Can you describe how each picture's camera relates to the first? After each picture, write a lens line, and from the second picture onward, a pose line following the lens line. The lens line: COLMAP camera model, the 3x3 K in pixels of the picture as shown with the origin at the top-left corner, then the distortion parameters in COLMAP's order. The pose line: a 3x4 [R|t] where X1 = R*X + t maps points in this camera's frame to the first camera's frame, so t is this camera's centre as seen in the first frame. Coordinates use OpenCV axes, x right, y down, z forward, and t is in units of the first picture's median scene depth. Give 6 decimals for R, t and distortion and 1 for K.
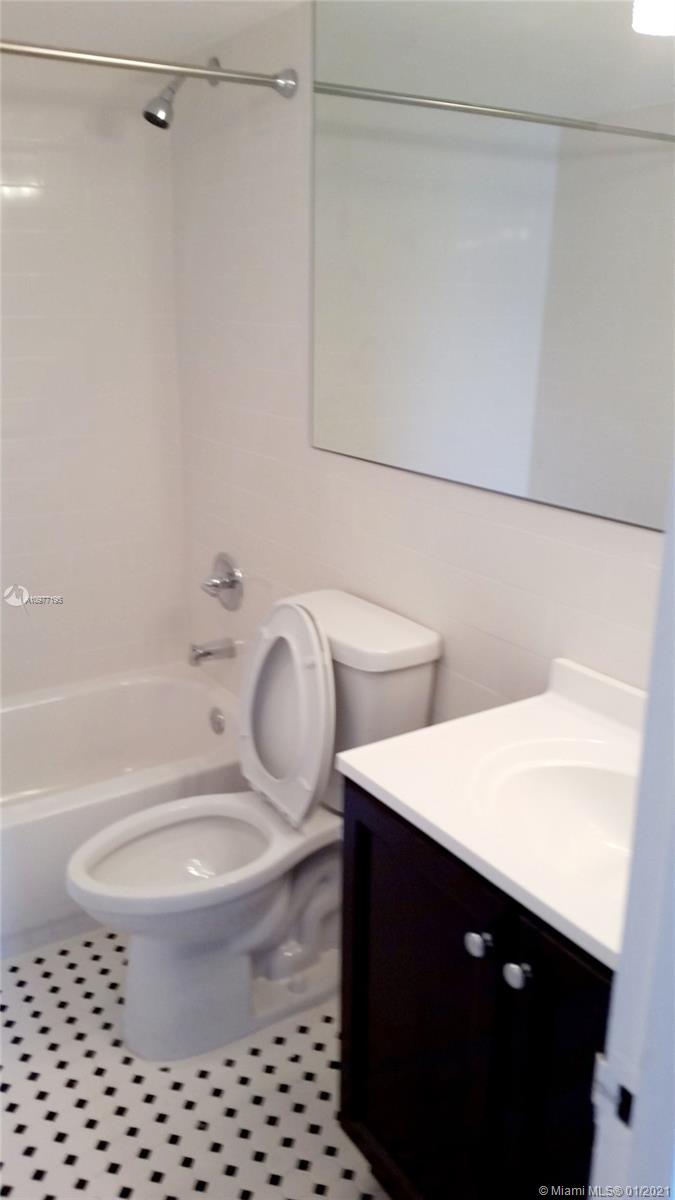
lens RADIAL K [[1014.2, 0, 324.7], [0, 1014.2, 601.1], [0, 0, 1]] dist [0.119988, -0.113658]
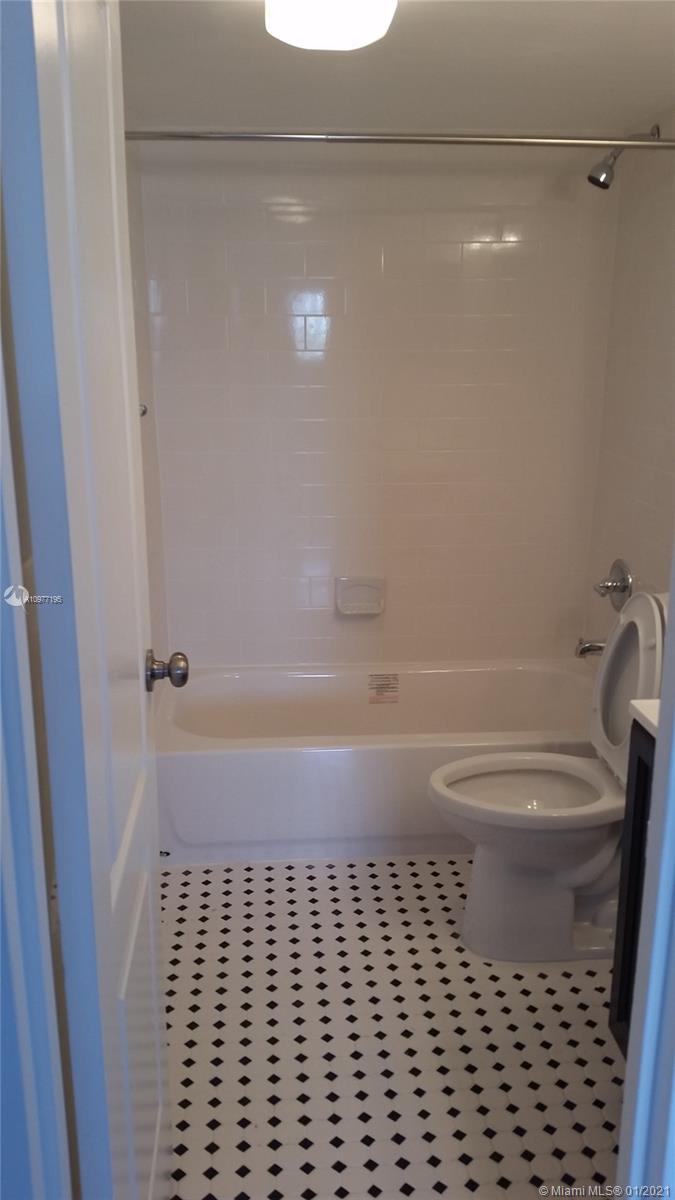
lens RADIAL K [[1014.2, 0, 341.8], [0, 1014.2, 600.2], [0, 0, 1]] dist [0.119988, -0.113658]
pose [[0.896291, 0.115547, -0.428148, 0.141858], [-0.133170, 0.991029, -0.011325, 0.062598], [0.422999, 0.067167, 0.903638, -0.164288]]
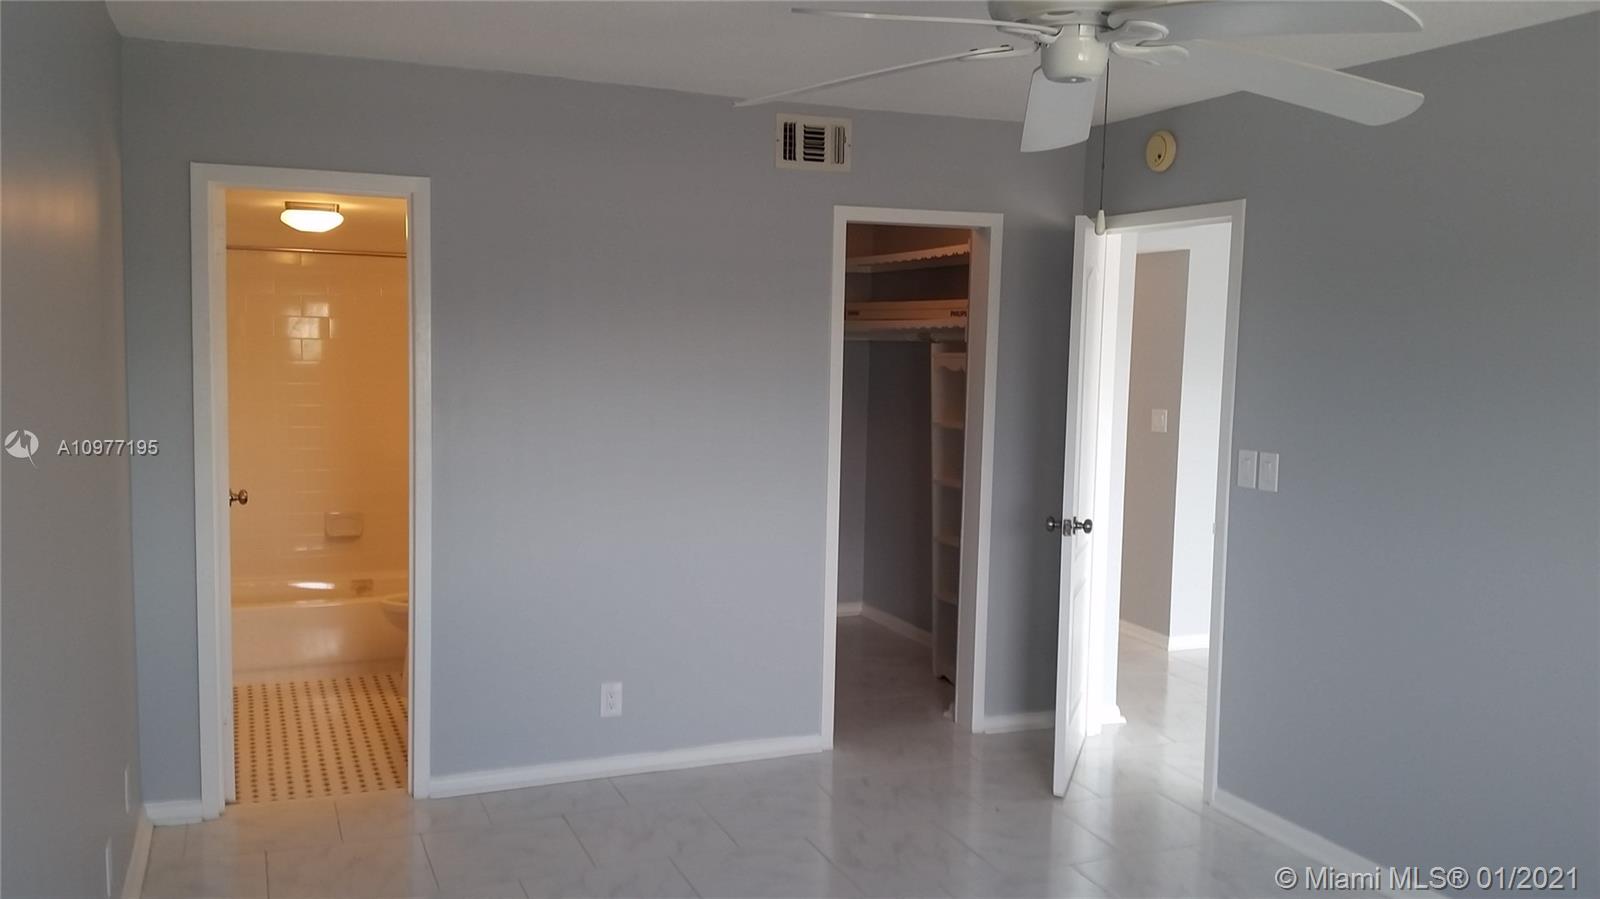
lens RADIAL K [[1352.2, 0, 796.6], [0, 1352.2, 446.2], [0, 0, 1]] dist [0.119988, -0.113658]
pose [[0.988811, 0.034897, -0.145032, 0.915343], [-0.066589, 0.973267, -0.219811, 0.459905], [0.133484, 0.227009, 0.964701, -1.562460]]
